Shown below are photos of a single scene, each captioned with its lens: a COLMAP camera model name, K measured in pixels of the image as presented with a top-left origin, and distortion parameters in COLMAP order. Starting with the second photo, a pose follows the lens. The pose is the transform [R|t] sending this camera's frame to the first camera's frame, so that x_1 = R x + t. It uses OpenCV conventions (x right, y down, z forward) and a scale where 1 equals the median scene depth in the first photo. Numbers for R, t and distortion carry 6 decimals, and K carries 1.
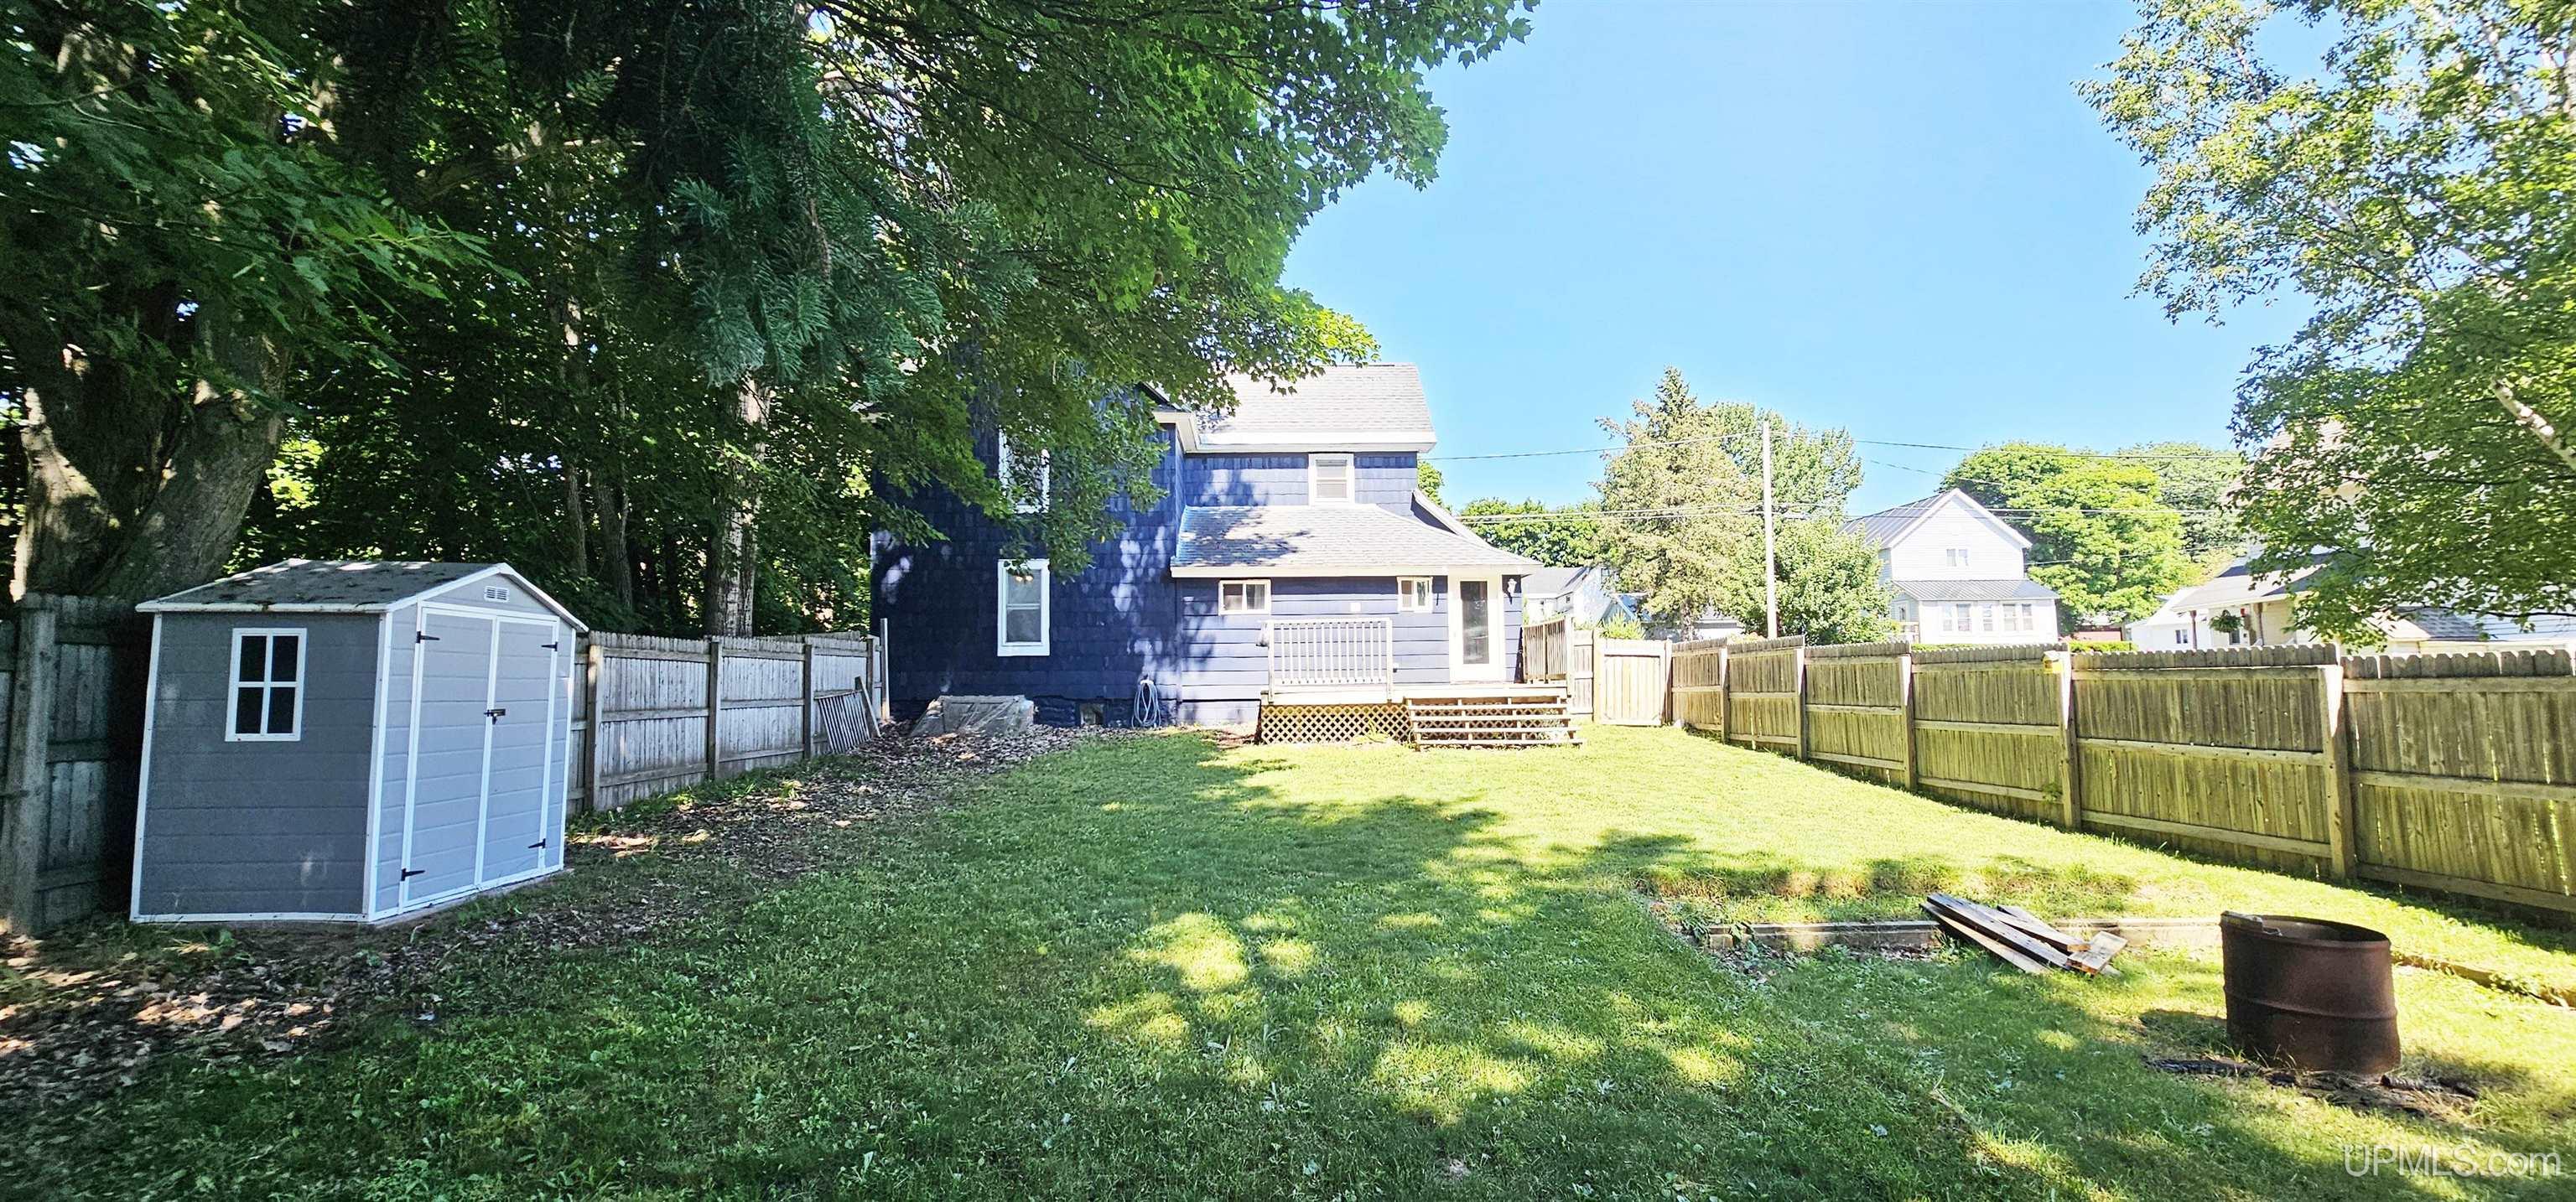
lens RADIAL K [[1056.1, 0, 1284.5], [0, 1056.1, 593.2], [0, 0, 1]] dist [0.000909, -0.000009]
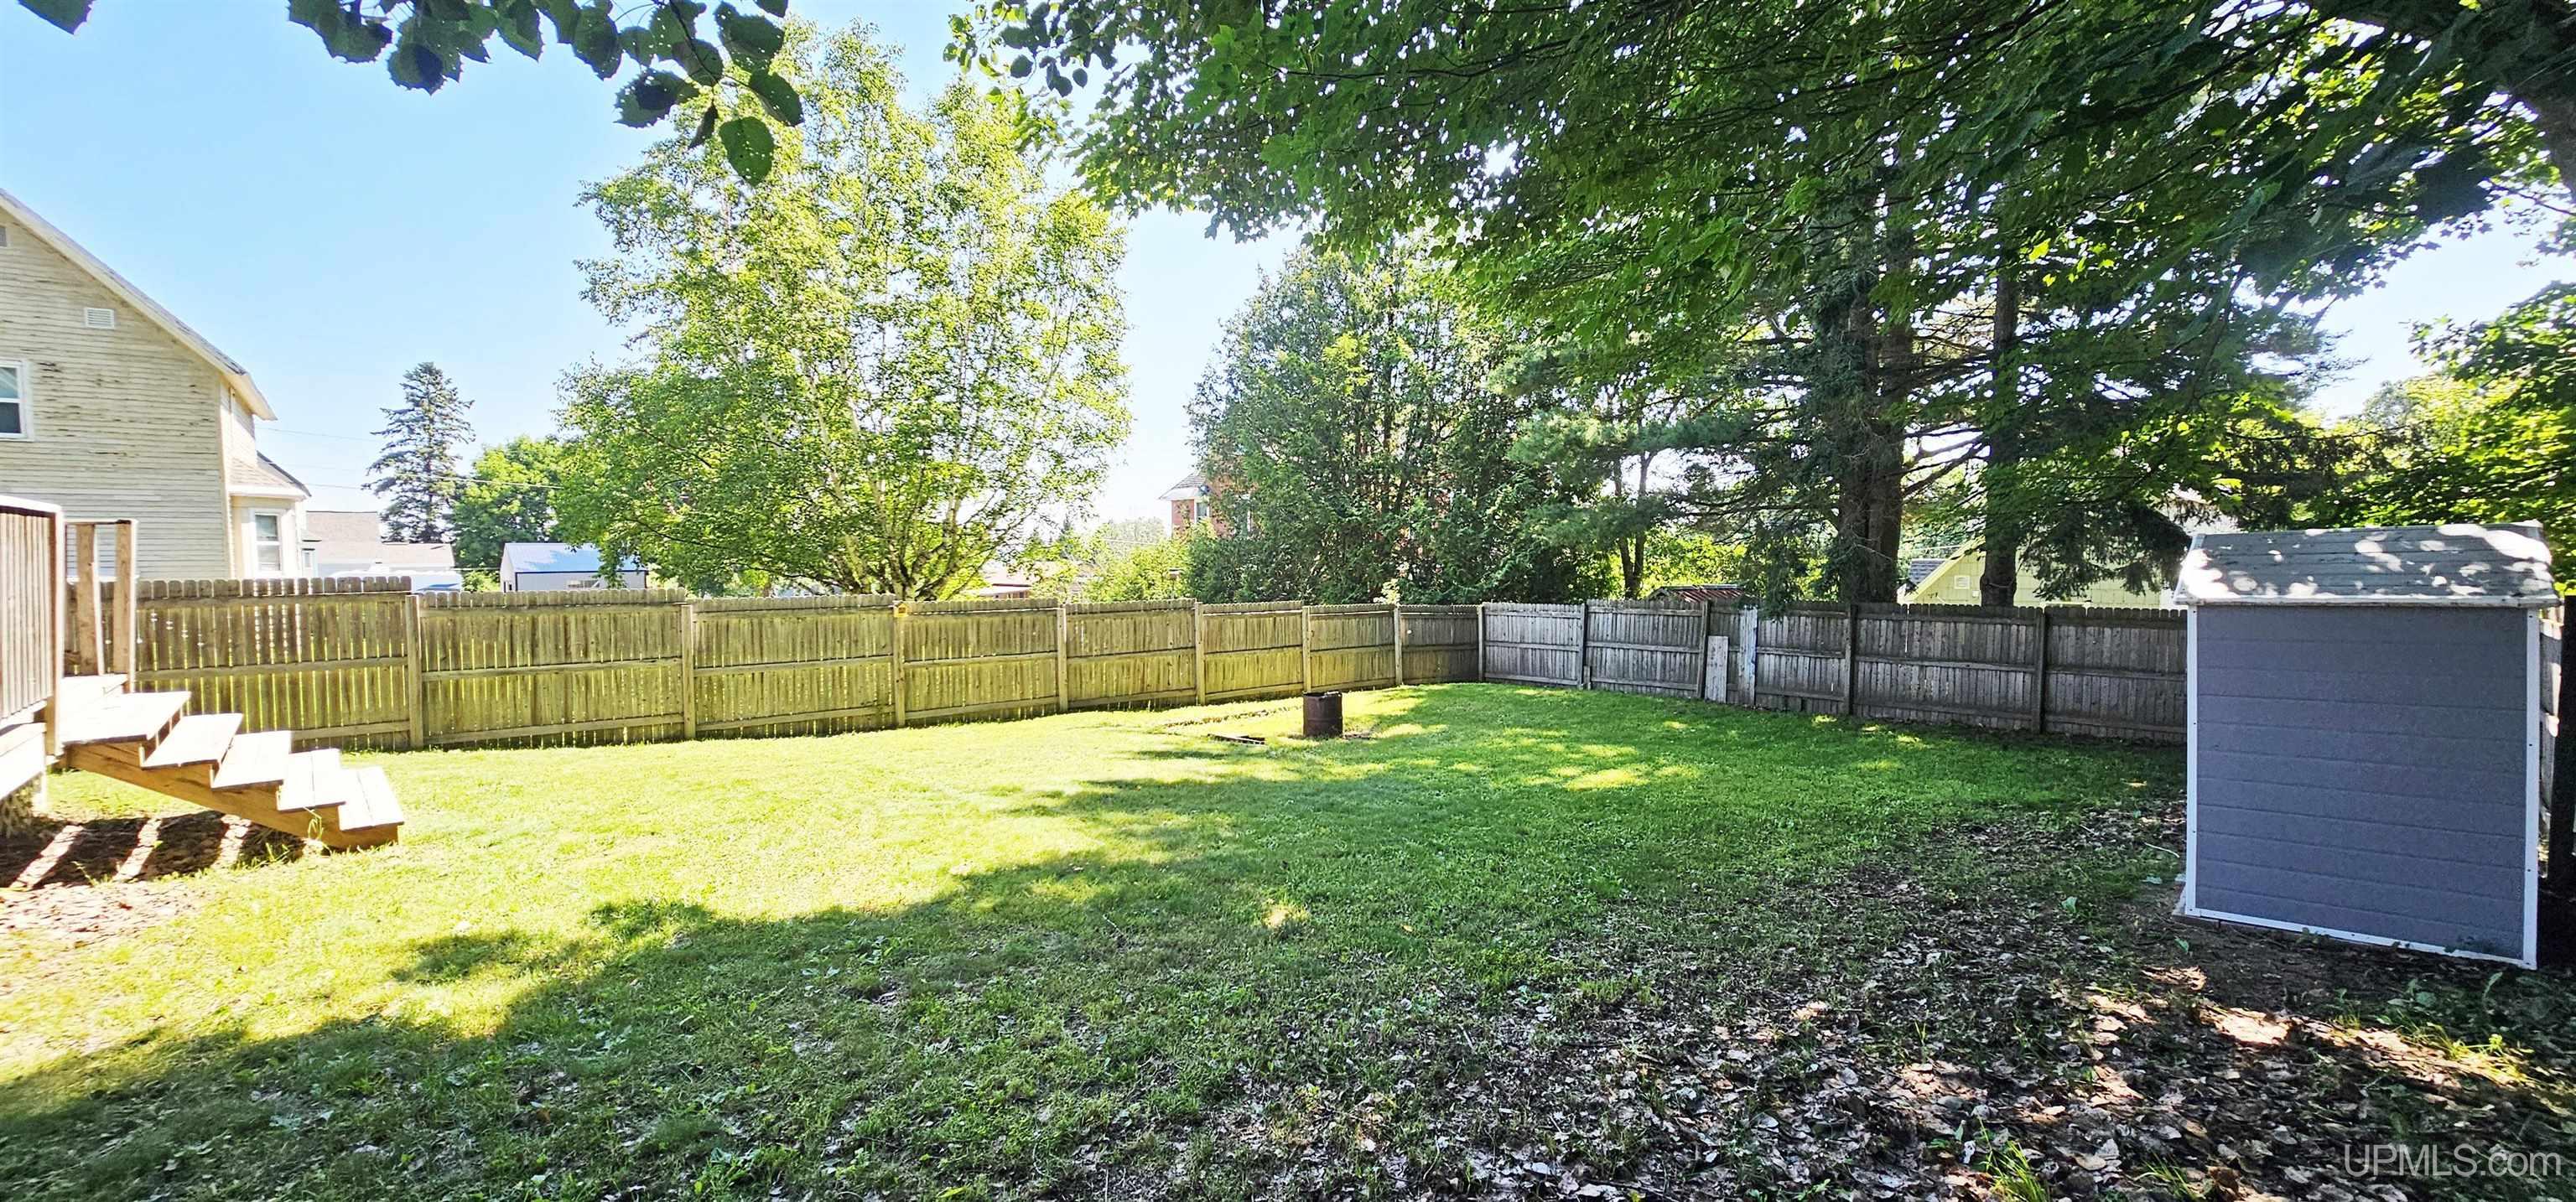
lens RADIAL K [[1056.1, 0, 1284.5], [0, 1056.1, 593.2], [0, 0, 1]] dist [0.000909, -0.000009]
pose [[-0.627118, -0.000108, 0.778924, -0.348054], [-0.051471, 0.997820, -0.041301, 0.038578], [-0.777222, -0.065992, -0.625756, 0.757424]]
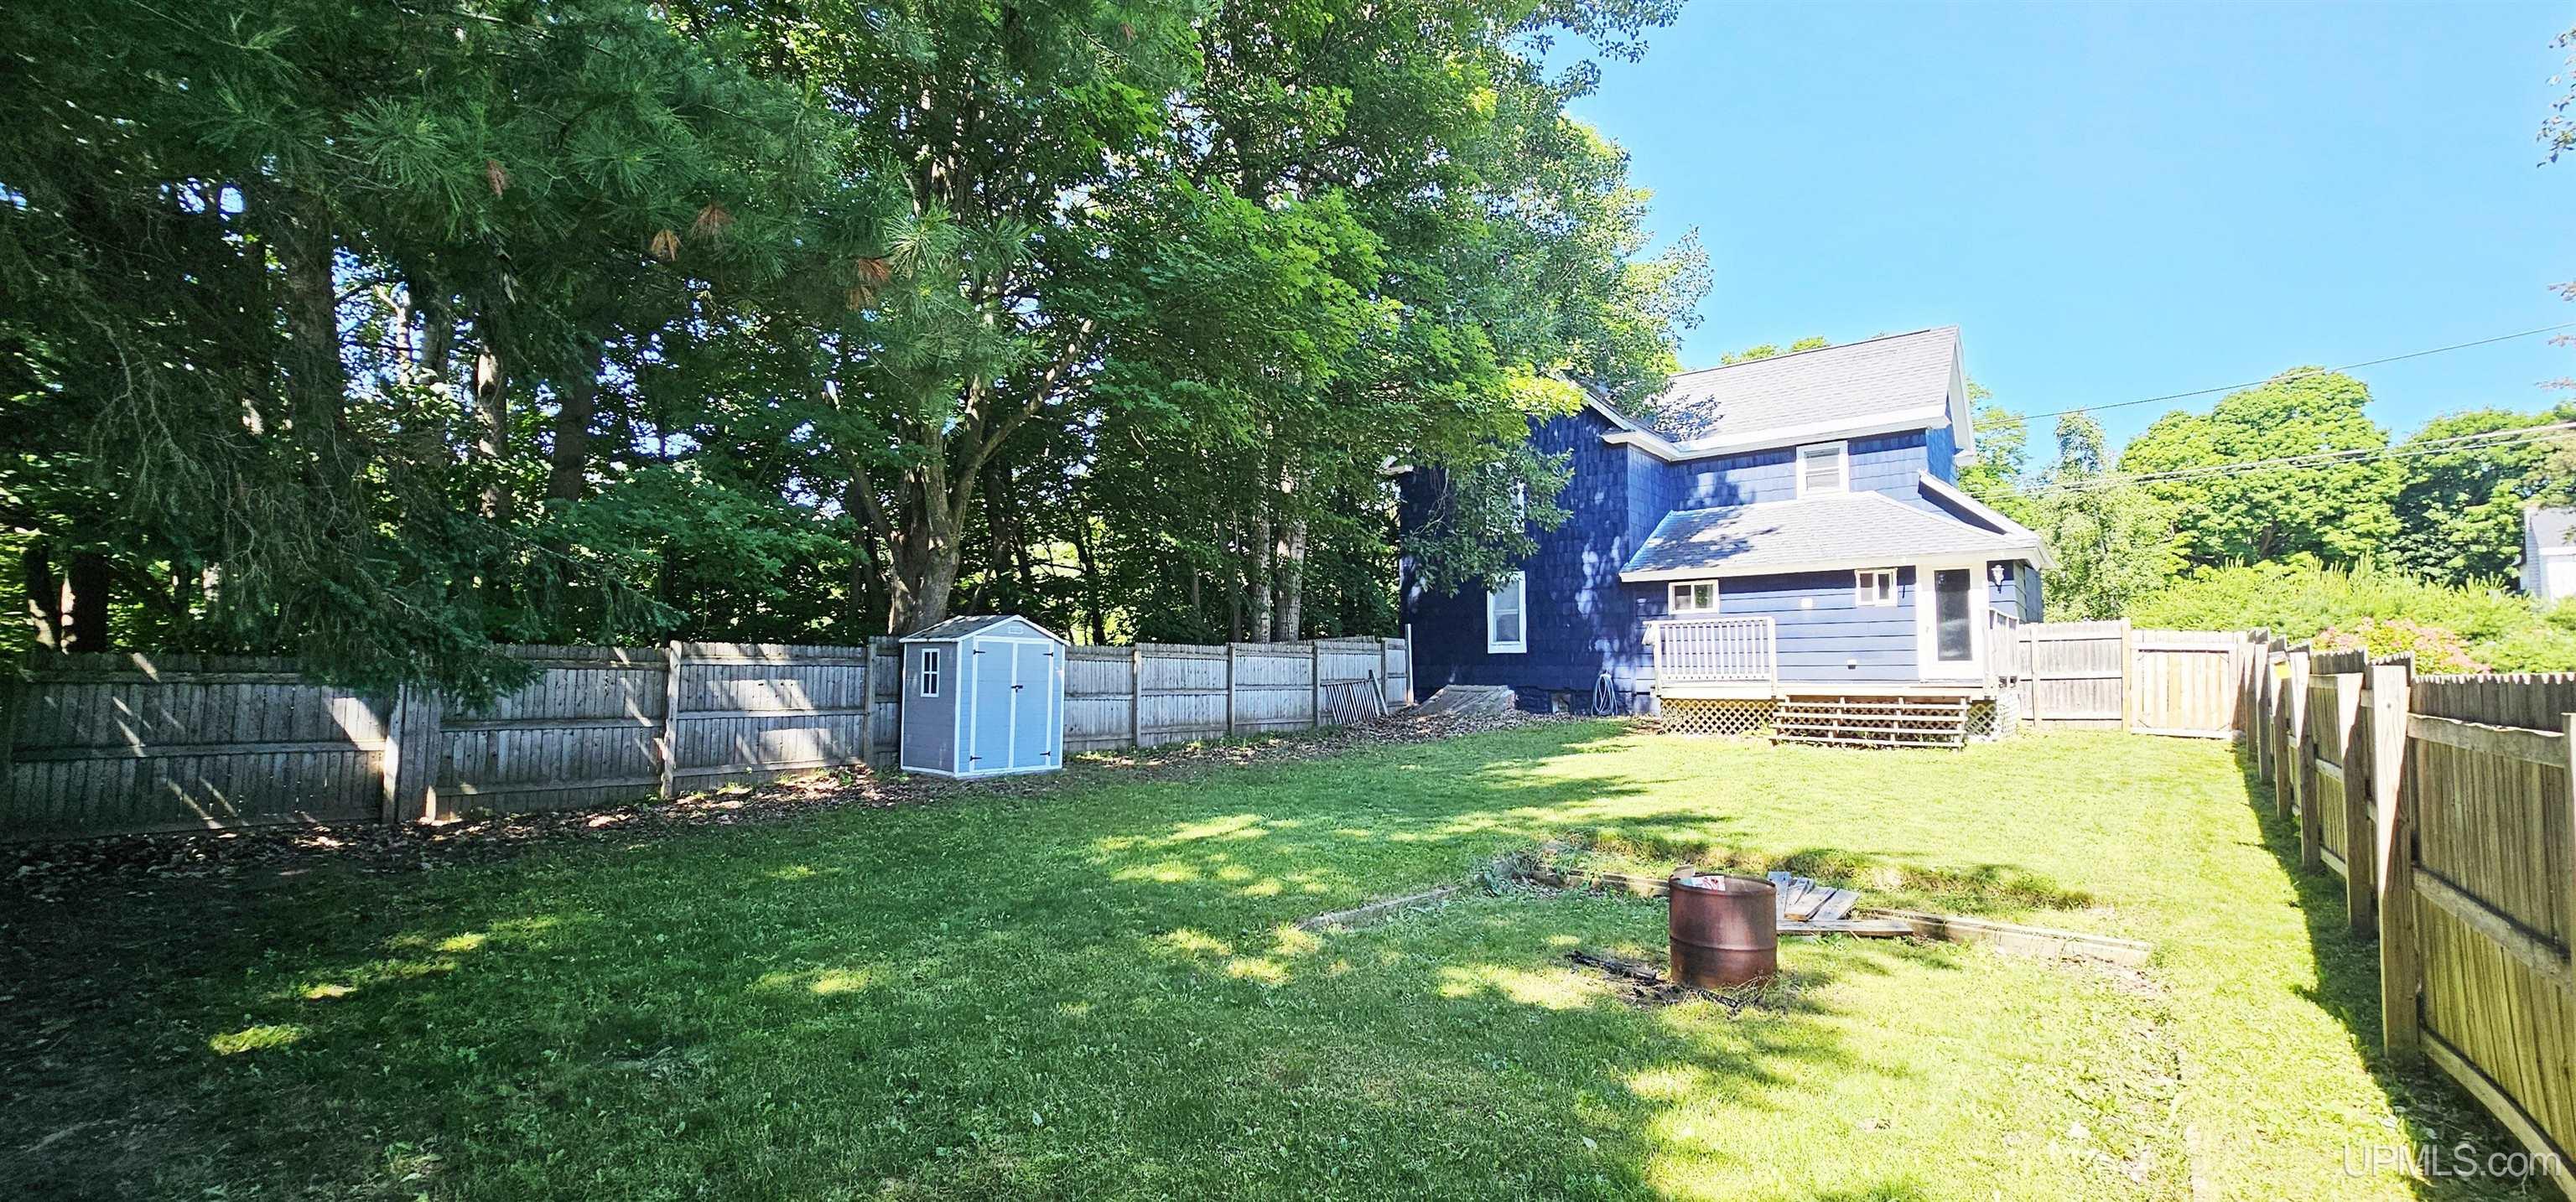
lens RADIAL K [[1056.1, 0, 1284.5], [0, 1056.1, 593.2], [0, 0, 1]] dist [0.000909, -0.000009]
pose [[0.744630, -0.040676, -0.666237, 0.368866], [0.046268, 0.998886, -0.009273, -0.009839], [0.665872, -0.023921, 0.745682, -0.068149]]
